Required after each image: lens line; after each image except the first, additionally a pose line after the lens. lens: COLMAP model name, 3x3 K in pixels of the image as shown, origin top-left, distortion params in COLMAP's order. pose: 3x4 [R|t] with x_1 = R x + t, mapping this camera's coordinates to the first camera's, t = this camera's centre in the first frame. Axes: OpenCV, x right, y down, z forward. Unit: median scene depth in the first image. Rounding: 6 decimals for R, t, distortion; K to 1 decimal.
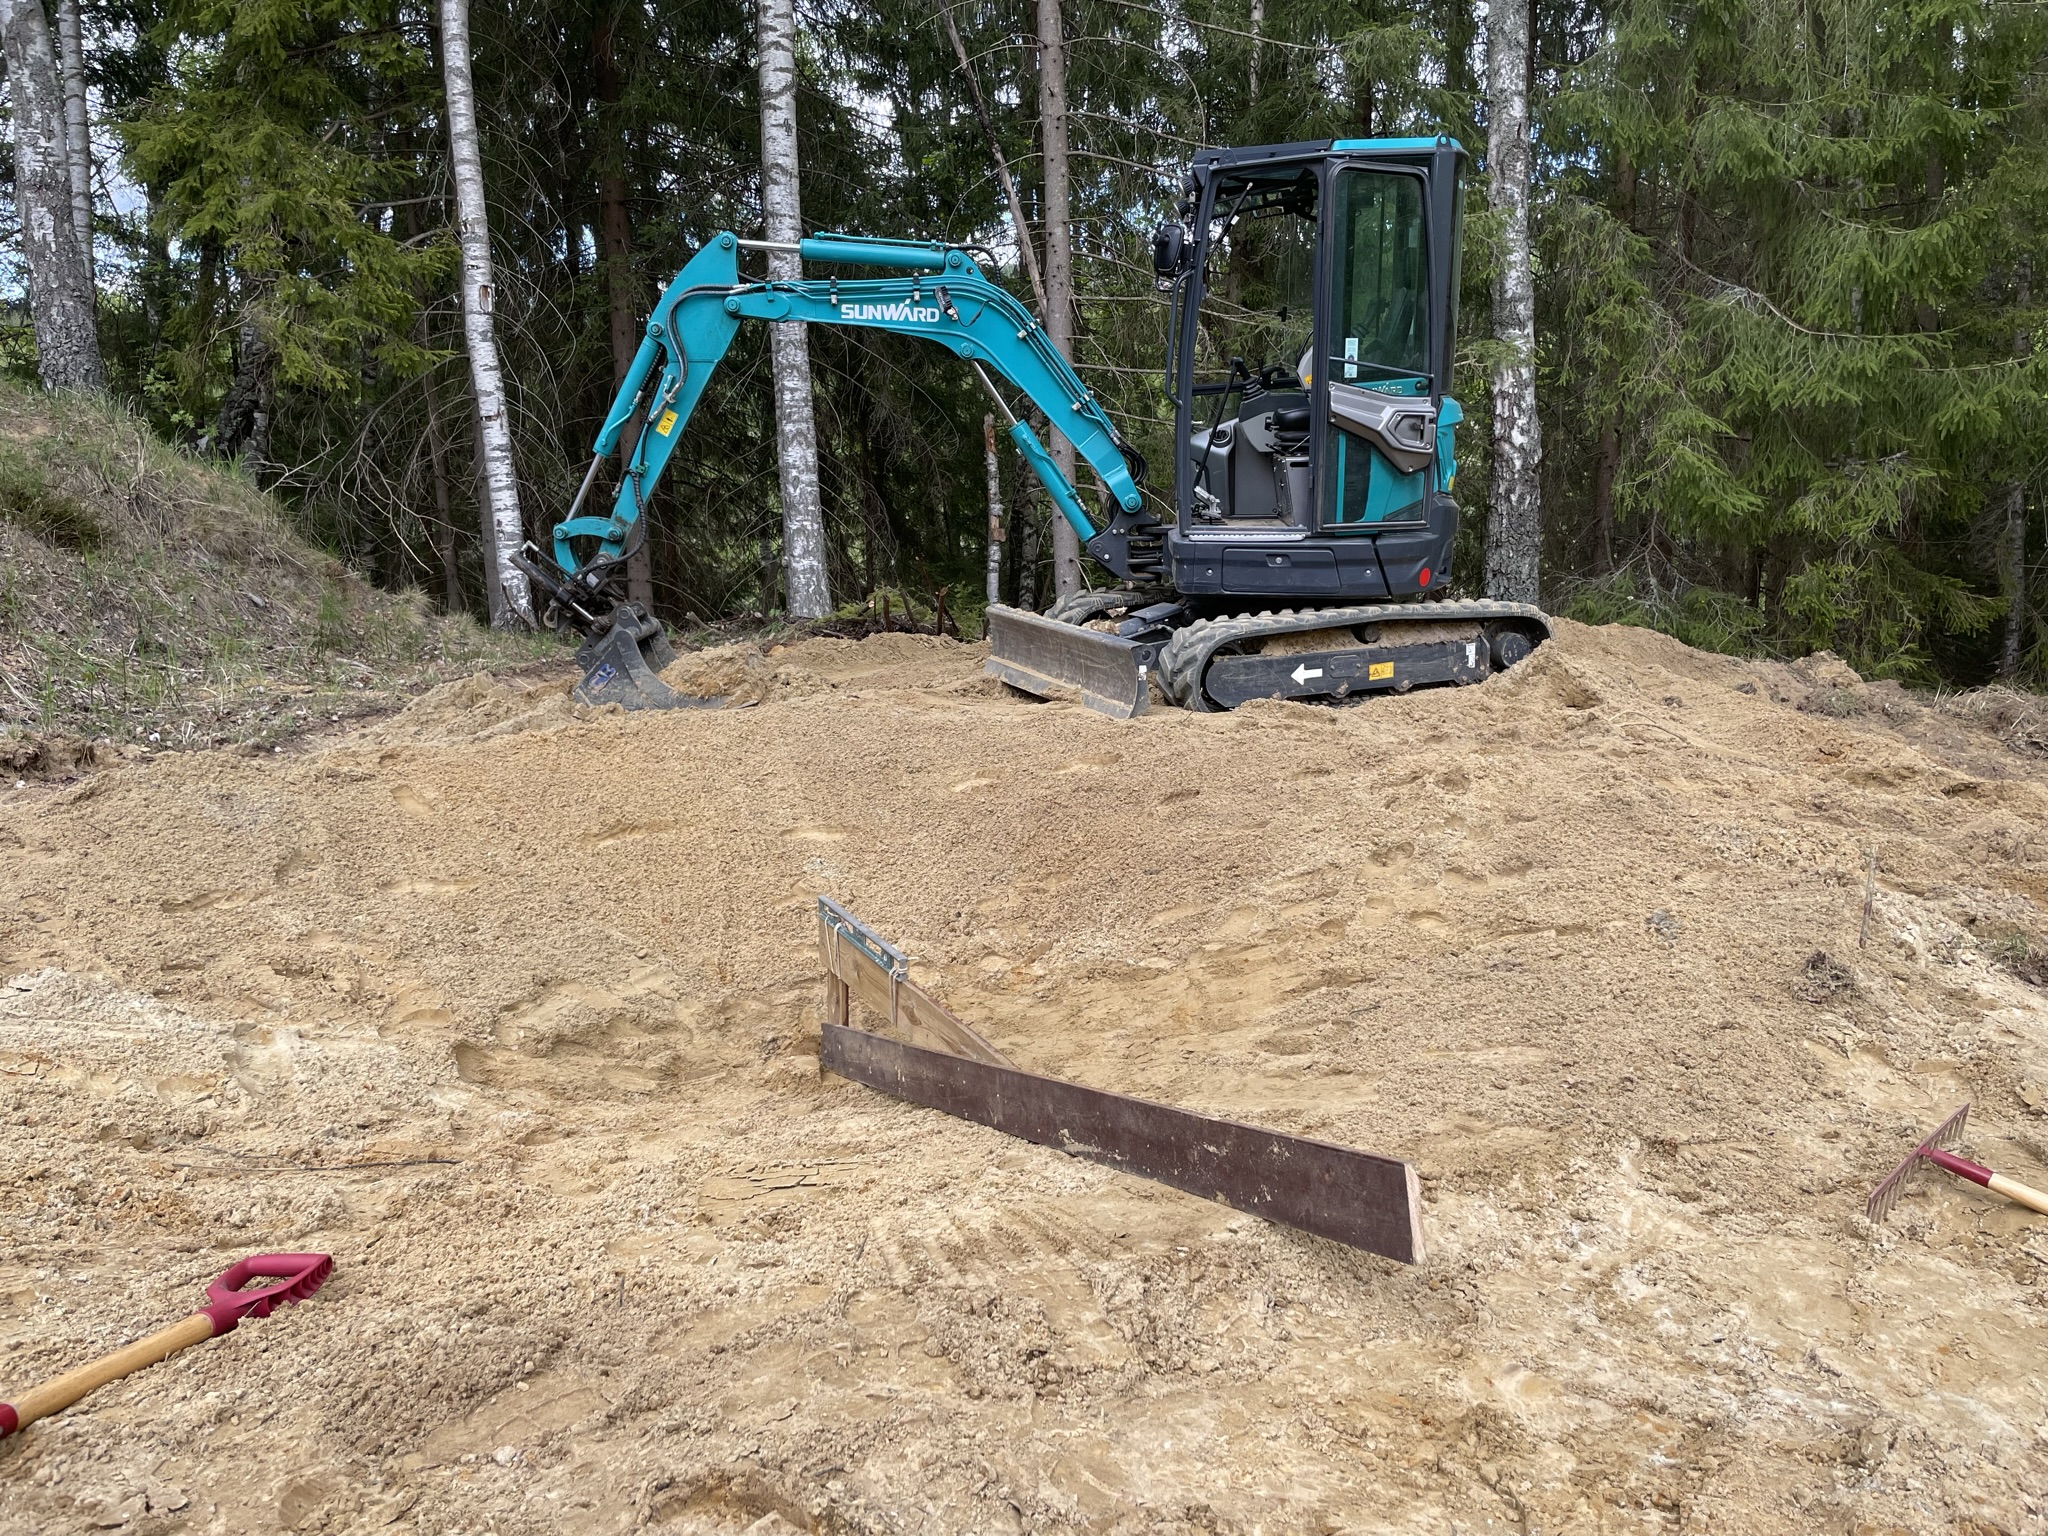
lens RADIAL K [[1546.6, 0, 1053.8], [0, 1546.6, 764.0], [0, 0, 1]] dist [0.065278, -0.096631]
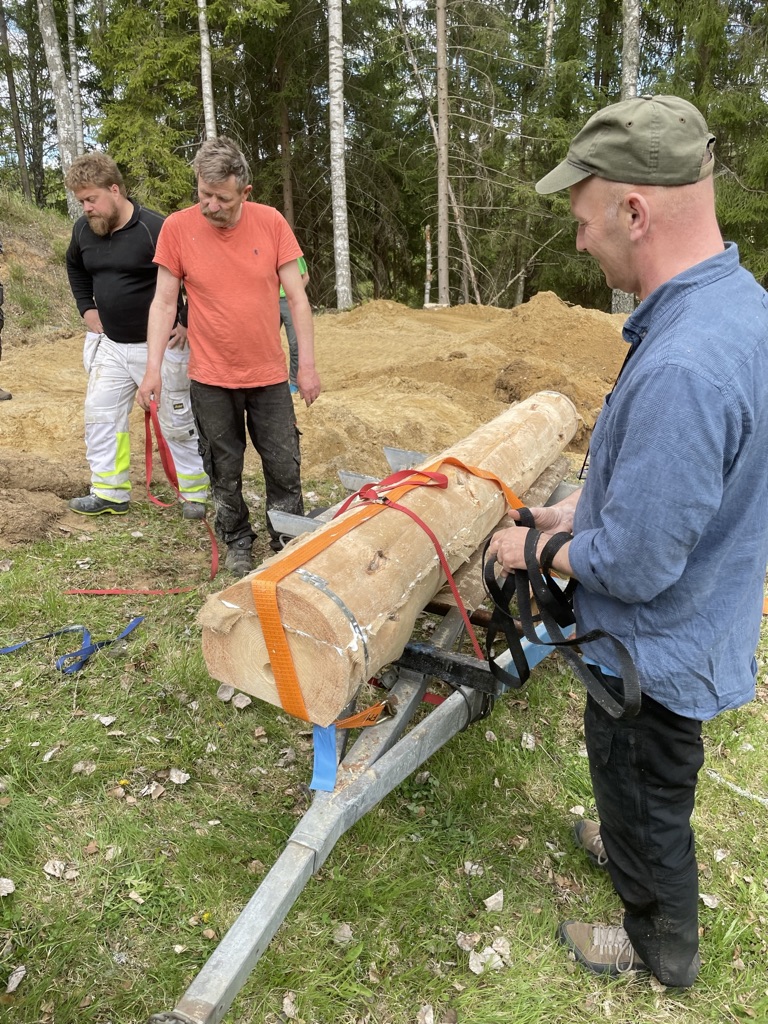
lens RADIAL K [[773.3, 0, 389.6], [0, 773.3, 518.9], [0, 0, 1]] dist [0.065278, -0.096631]
pose [[0.980599, 0.066613, -0.184358, 0.197388], [-0.038863, 0.987886, 0.150238, 0.055669], [0.192132, -0.140159, 0.971309, -0.308397]]
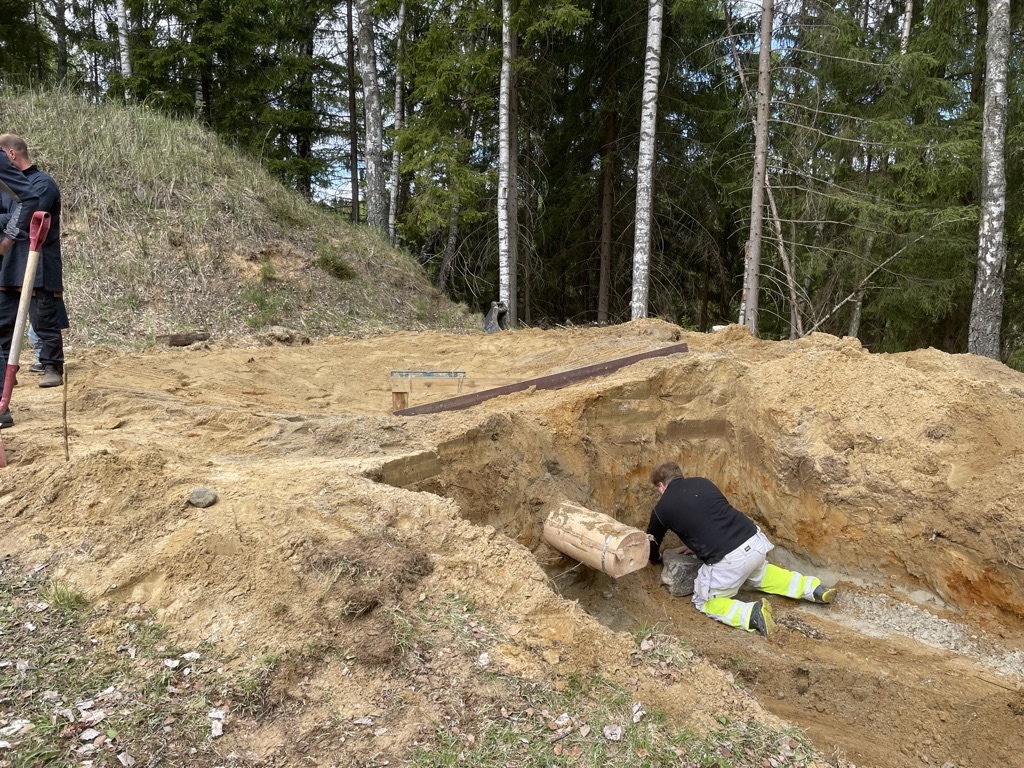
lens RADIAL K [[773.3, 0, 522.1], [0, 773.3, 399.7], [0, 0, 1]] dist [0.065278, -0.096631]
pose [[0.876374, 0.115300, -0.467626, 0.273953], [-0.125639, 0.992034, 0.009142, 0.023517], [0.464955, 0.050740, 0.883879, -0.094511]]
